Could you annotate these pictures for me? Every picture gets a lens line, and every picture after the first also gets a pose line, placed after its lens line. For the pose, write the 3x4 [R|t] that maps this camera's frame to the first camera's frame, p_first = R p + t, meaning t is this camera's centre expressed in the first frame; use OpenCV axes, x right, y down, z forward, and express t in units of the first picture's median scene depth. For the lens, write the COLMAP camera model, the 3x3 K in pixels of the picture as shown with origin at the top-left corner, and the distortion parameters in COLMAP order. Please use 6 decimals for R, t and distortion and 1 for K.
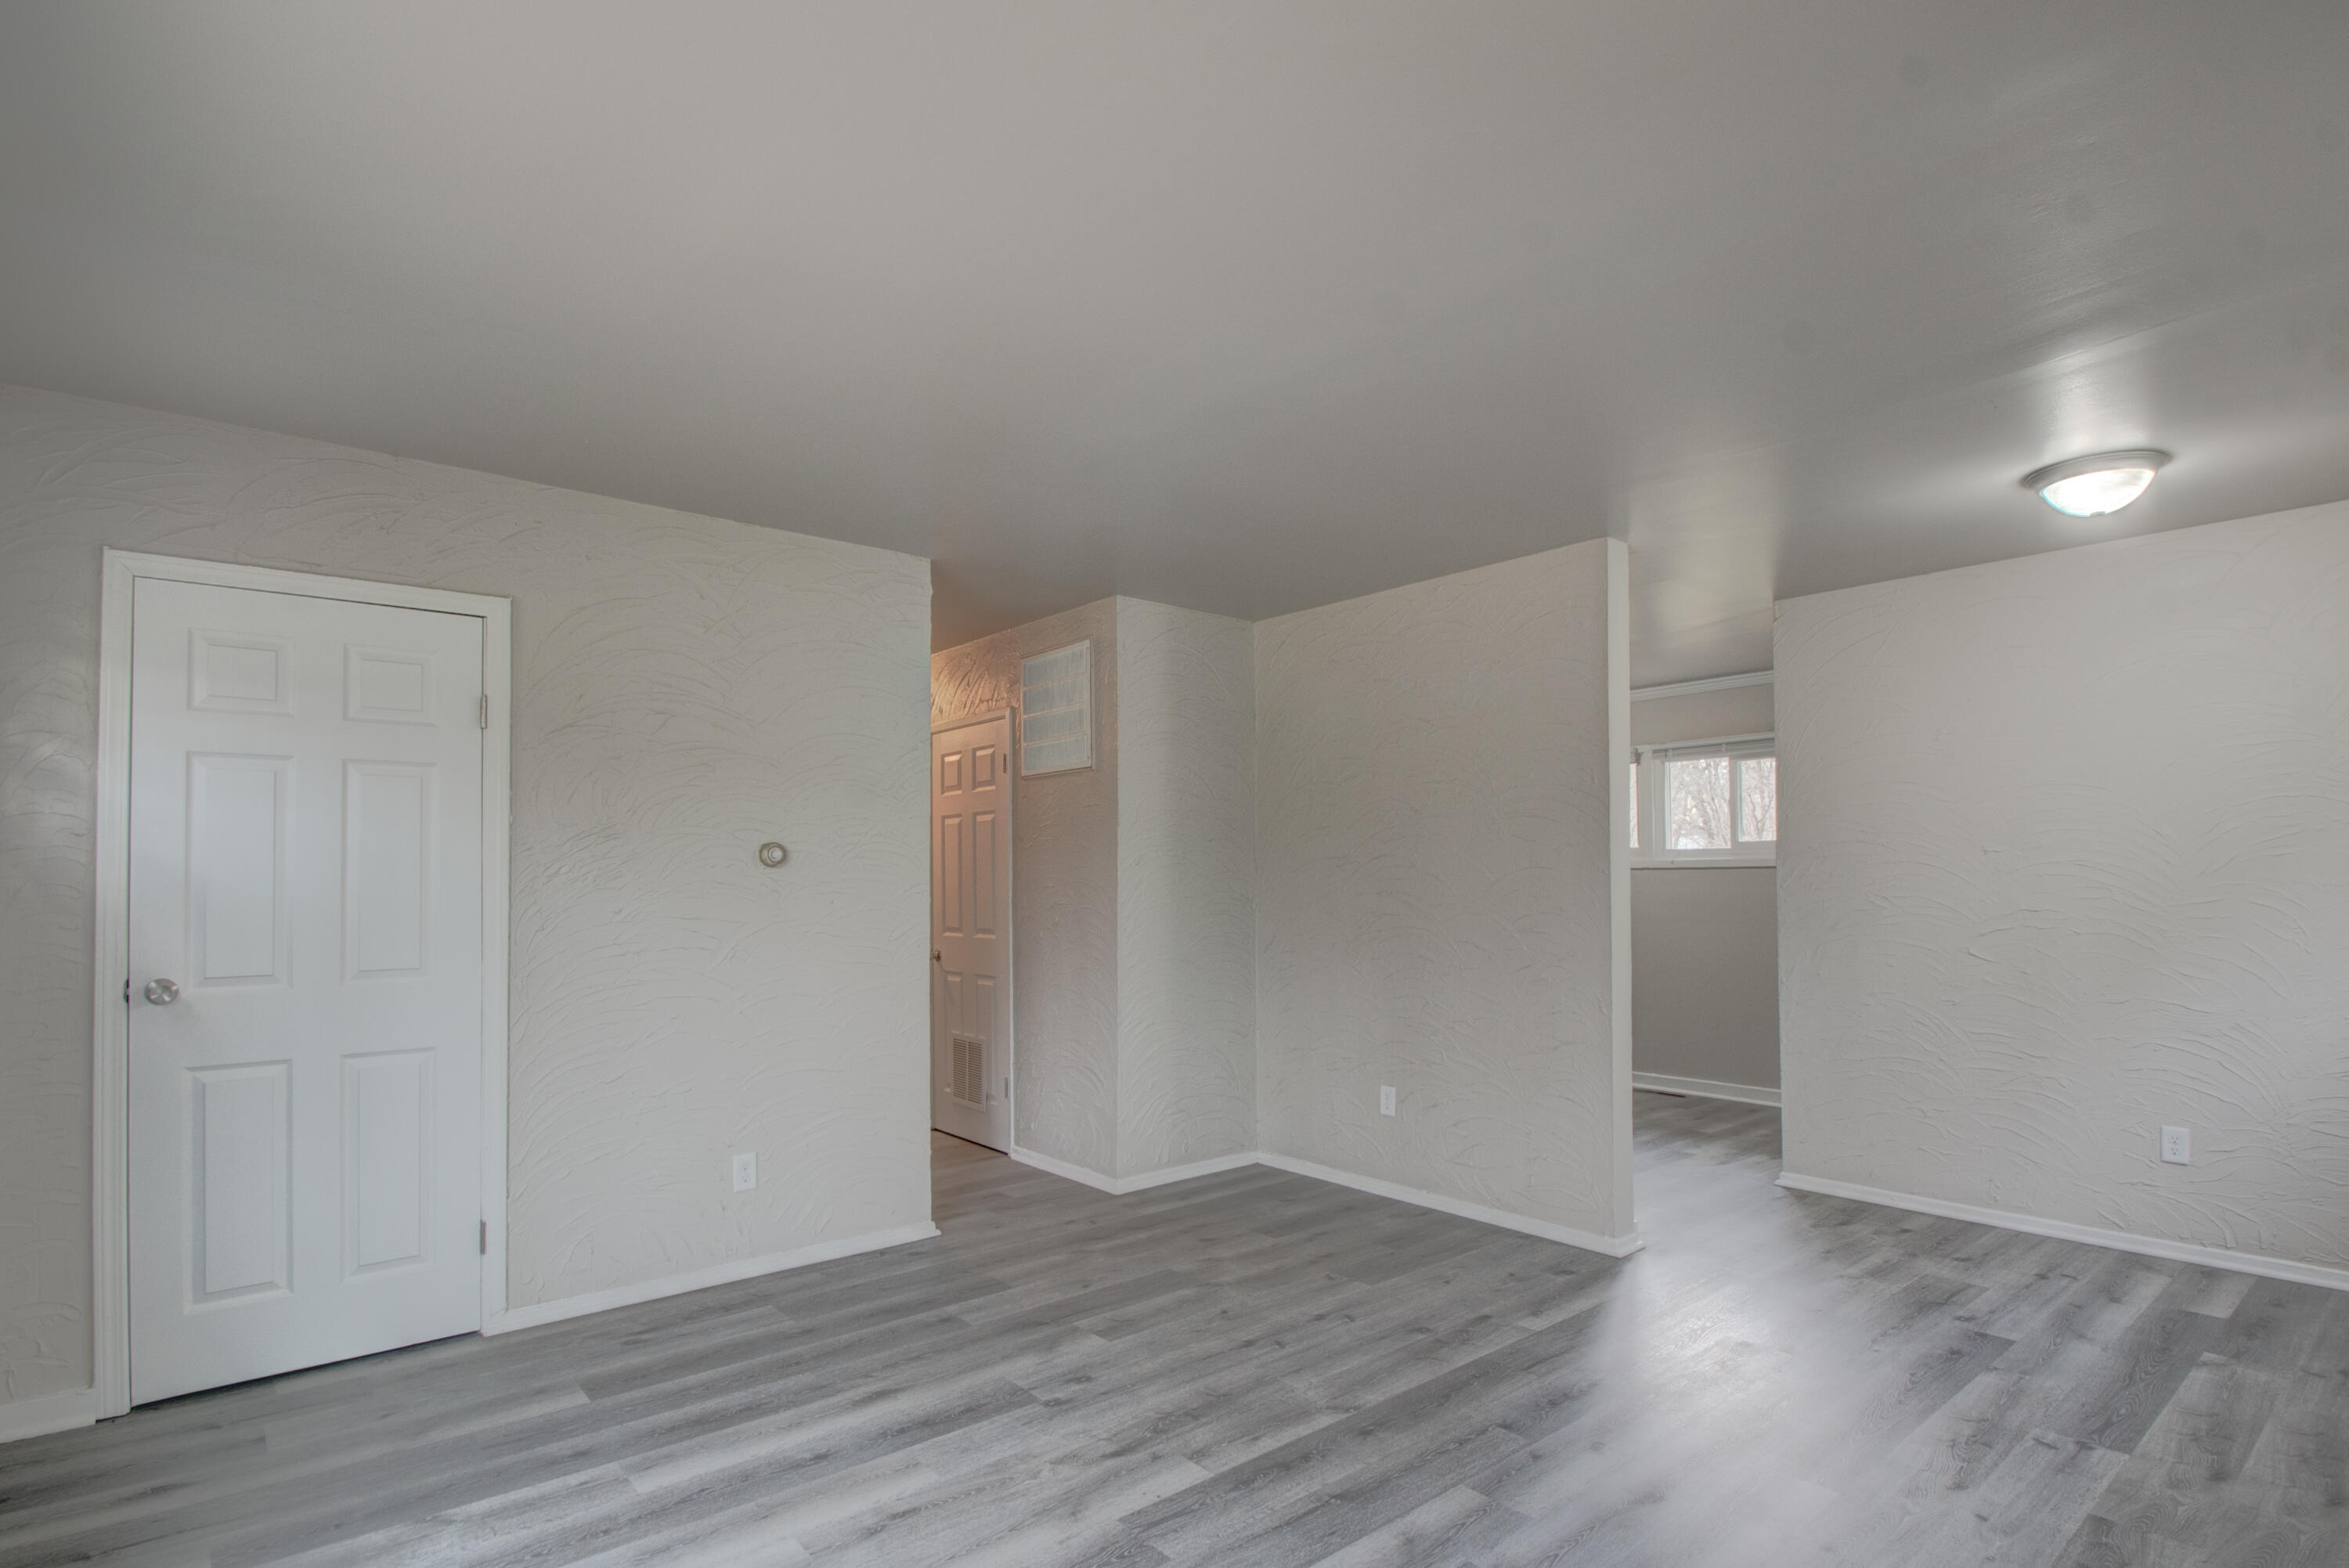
lens RADIAL K [[1179.2, 0, 1202.9], [0, 1179.2, 860.4], [0, 0, 1]] dist [-0.017147, -0.001244]
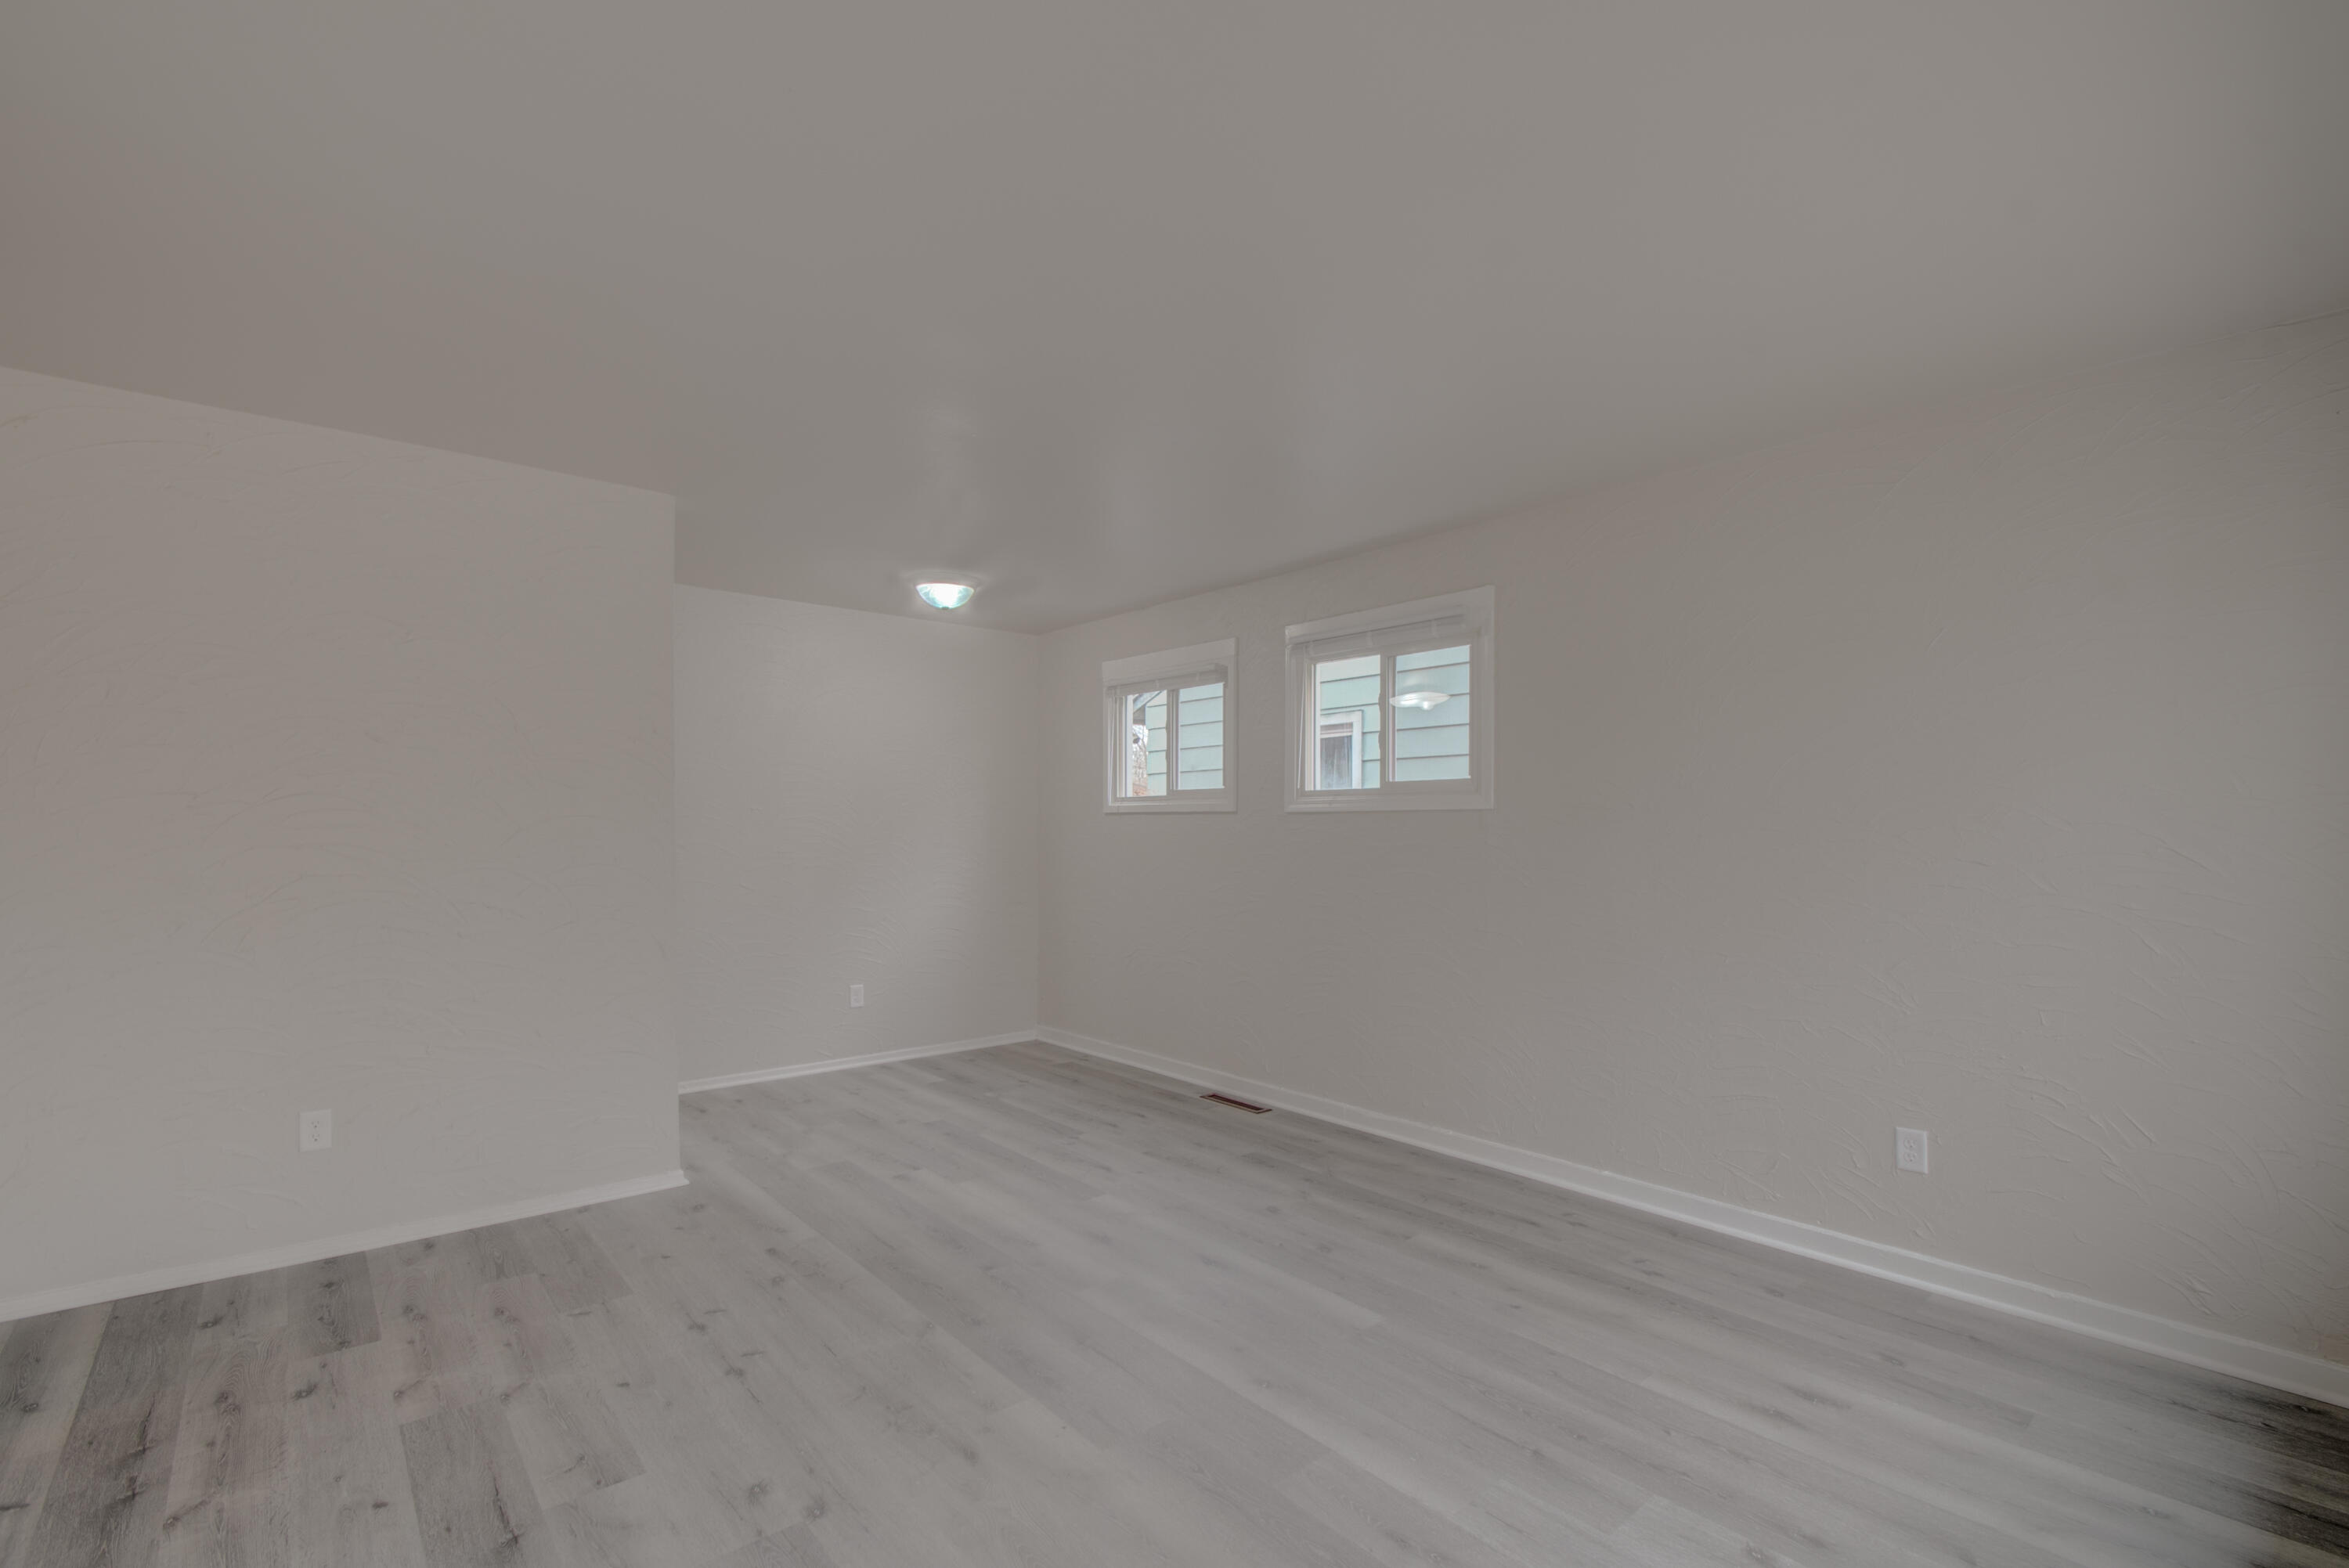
lens RADIAL K [[1034.0, 0, 1180.2], [0, 1034.0, 854.4], [0, 0, 1]] dist [0.016286, -0.017265]
pose [[-0.010687, -0.021473, 0.999712, -0.686987], [-0.020267, 0.999569, 0.021254, 0.011893], [-0.999737, -0.020034, -0.011118, 0.668193]]
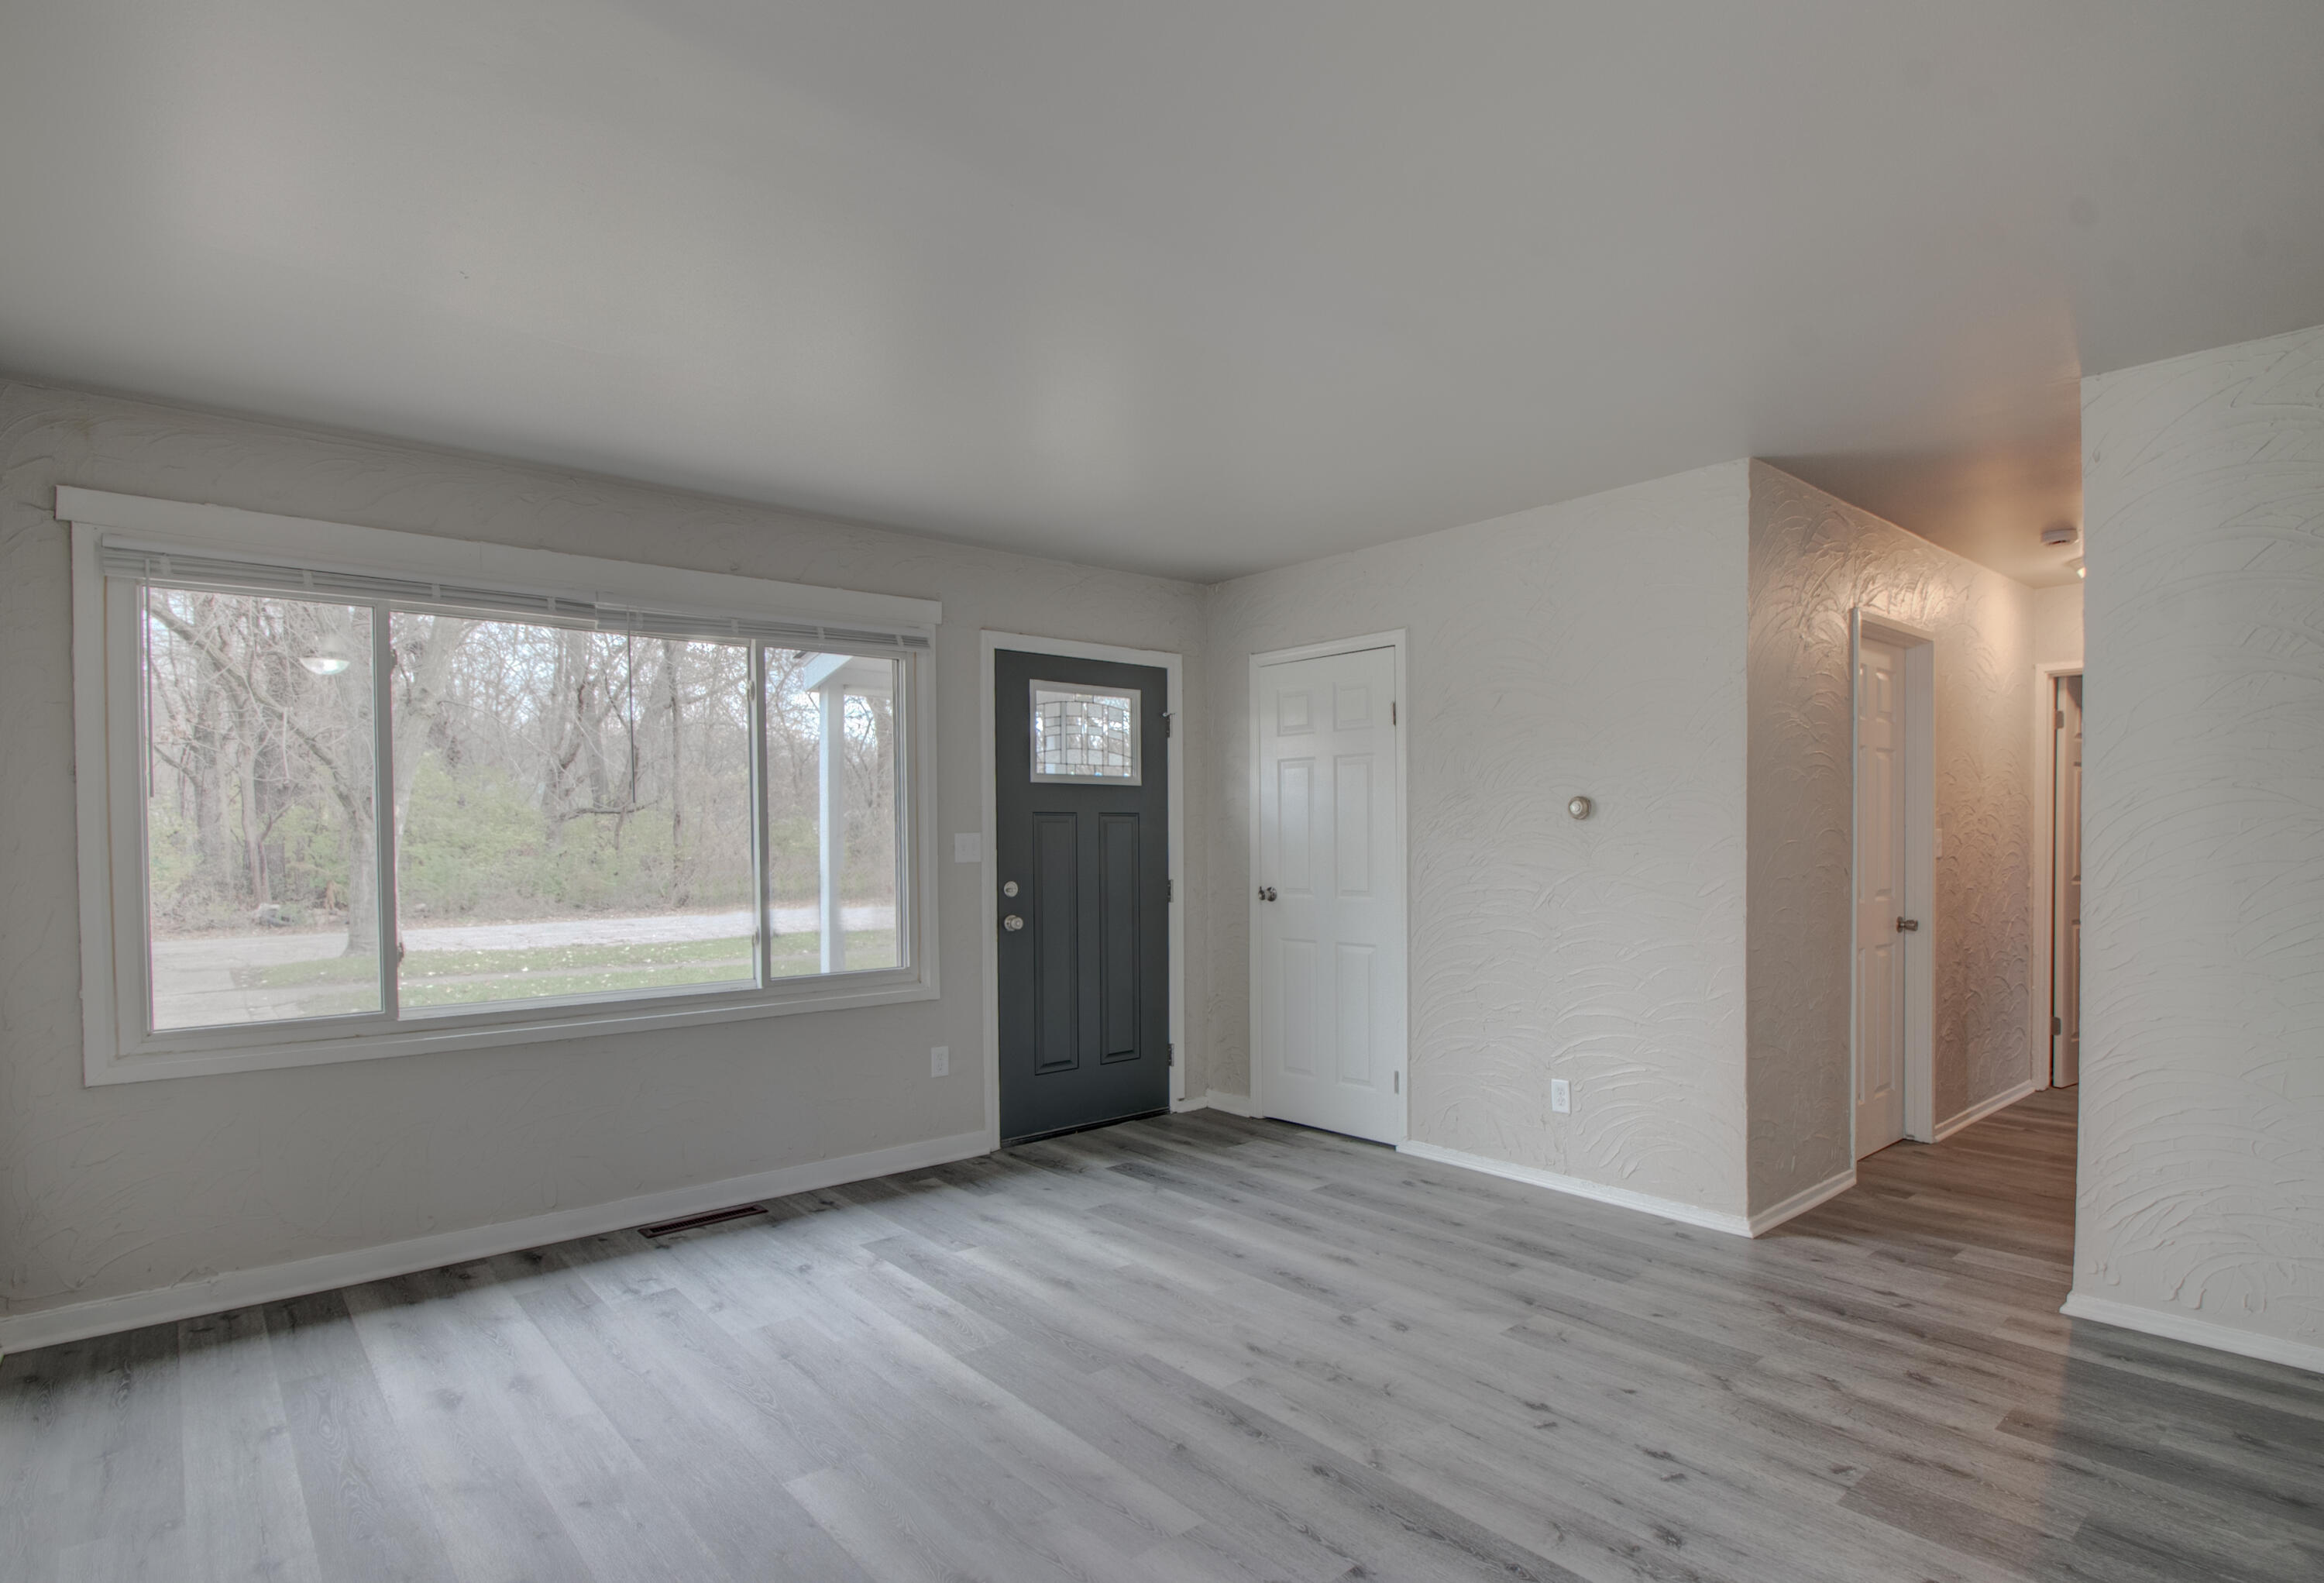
lens RADIAL K [[1179.8, 0, 1168.9], [0, 1179.8, 854.2], [0, 0, 1]] dist [-0.003067, -0.000842]
pose [[-0.002263, 0.022059, -0.999754, 0.814985], [0.023565, 0.999480, 0.022000, 0.005833], [0.999720, -0.023509, -0.002781, 0.729743]]
